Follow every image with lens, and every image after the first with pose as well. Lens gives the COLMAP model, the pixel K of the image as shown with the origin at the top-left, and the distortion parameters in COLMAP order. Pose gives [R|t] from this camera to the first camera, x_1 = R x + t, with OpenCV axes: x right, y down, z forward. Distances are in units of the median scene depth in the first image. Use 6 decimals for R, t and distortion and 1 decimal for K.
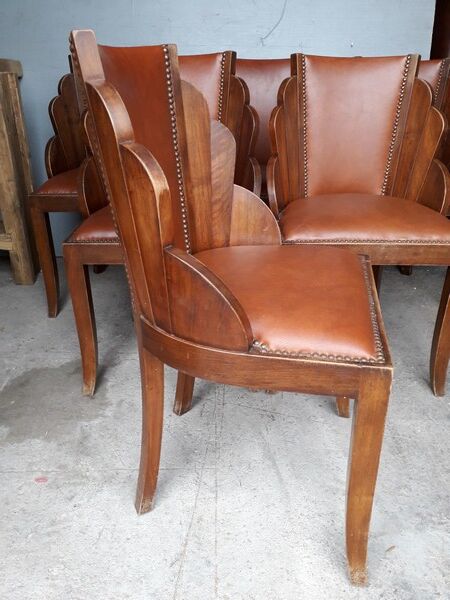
lens RADIAL K [[527.9, 0, 223.3], [0, 527.9, 347.2], [0, 0, 1]] dist [0.003906, -0.024094]
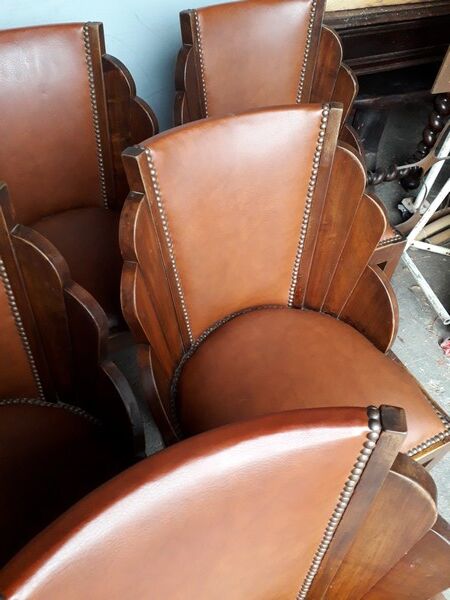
lens RADIAL K [[480.7, 0, 223.7], [0, 480.7, 308.9], [0, 0, 1]] dist [0.003599, -0.006254]
pose [[0.890395, -0.333258, 0.310059, 0.028185], [0.169984, 0.875324, 0.452674, -0.651994], [-0.422259, -0.350353, 0.836032, 0.575246]]
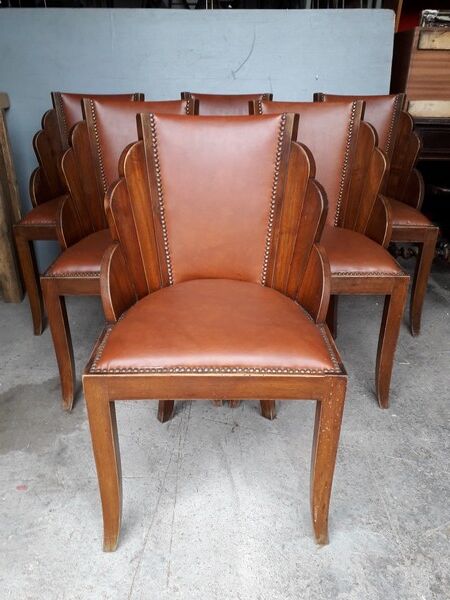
lens RADIAL K [[542.3, 0, 230.2], [0, 542.3, 339.8], [0, 0, 1]] dist [-0.003658, -0.010320]
pose [[0.999969, -0.006633, 0.004231, 0.086499], [0.006662, 0.999954, -0.006913, -0.048159], [-0.004185, 0.006941, 0.999967, -0.145301]]
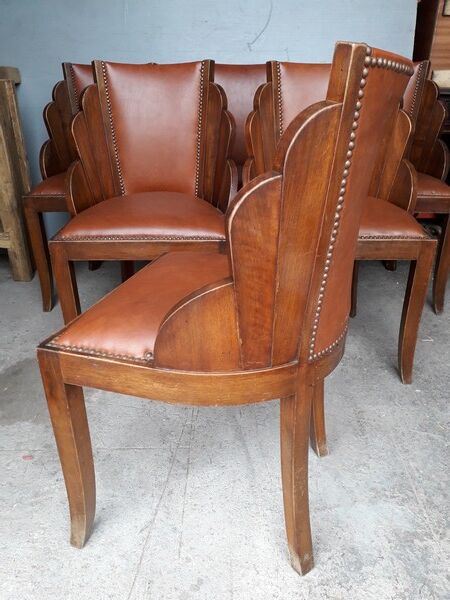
lens RADIAL K [[540.5, 0, 227.0], [0, 540.5, 346.5], [0, 0, 1]] dist [0.001669, -0.008425]
pose [[0.999756, -0.000702, -0.022064, 0.077596], [0.000577, 0.999984, -0.005667, 0.025252], [0.022067, 0.005653, 0.999741, -0.091254]]
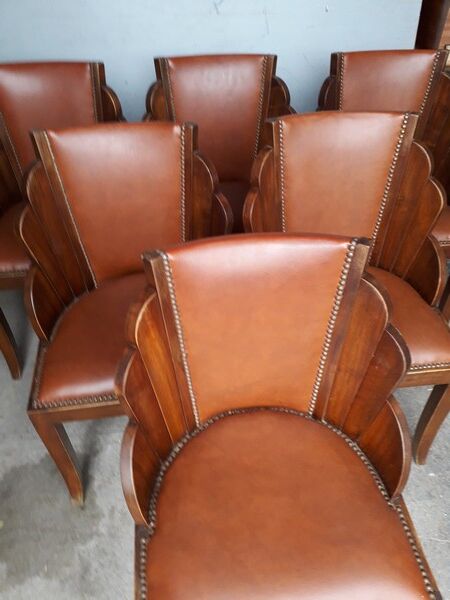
lens RADIAL K [[519.6, 0, 226.0], [0, 519.6, 323.2], [0, 0, 1]] dist [-0.009335, -0.009157]
pose [[0.992680, -0.094730, 0.074918, -0.021687], [0.066793, 0.947419, 0.312946, -0.544343], [-0.100624, -0.305652, 0.946811, 0.166524]]
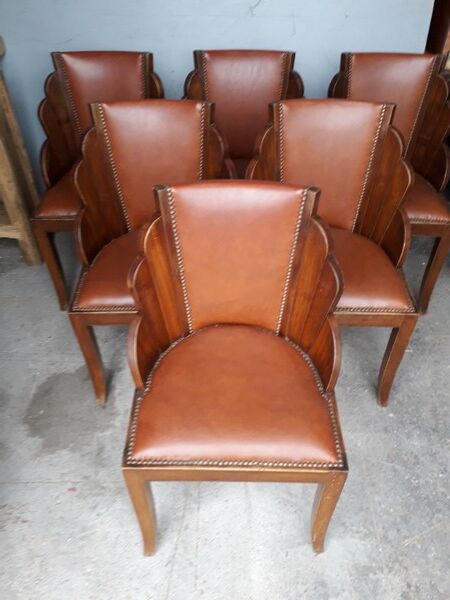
lens RADIAL K [[527.9, 0, 223.3], [0, 527.9, 347.2], [0, 0, 1]] dist [0.003906, -0.024094]
pose [[0.999588, 0.002161, -0.028619, 0.074775], [0.007533, 0.942448, 0.334268, -0.478892], [0.027695, -0.334346, 0.942043, -0.133544]]
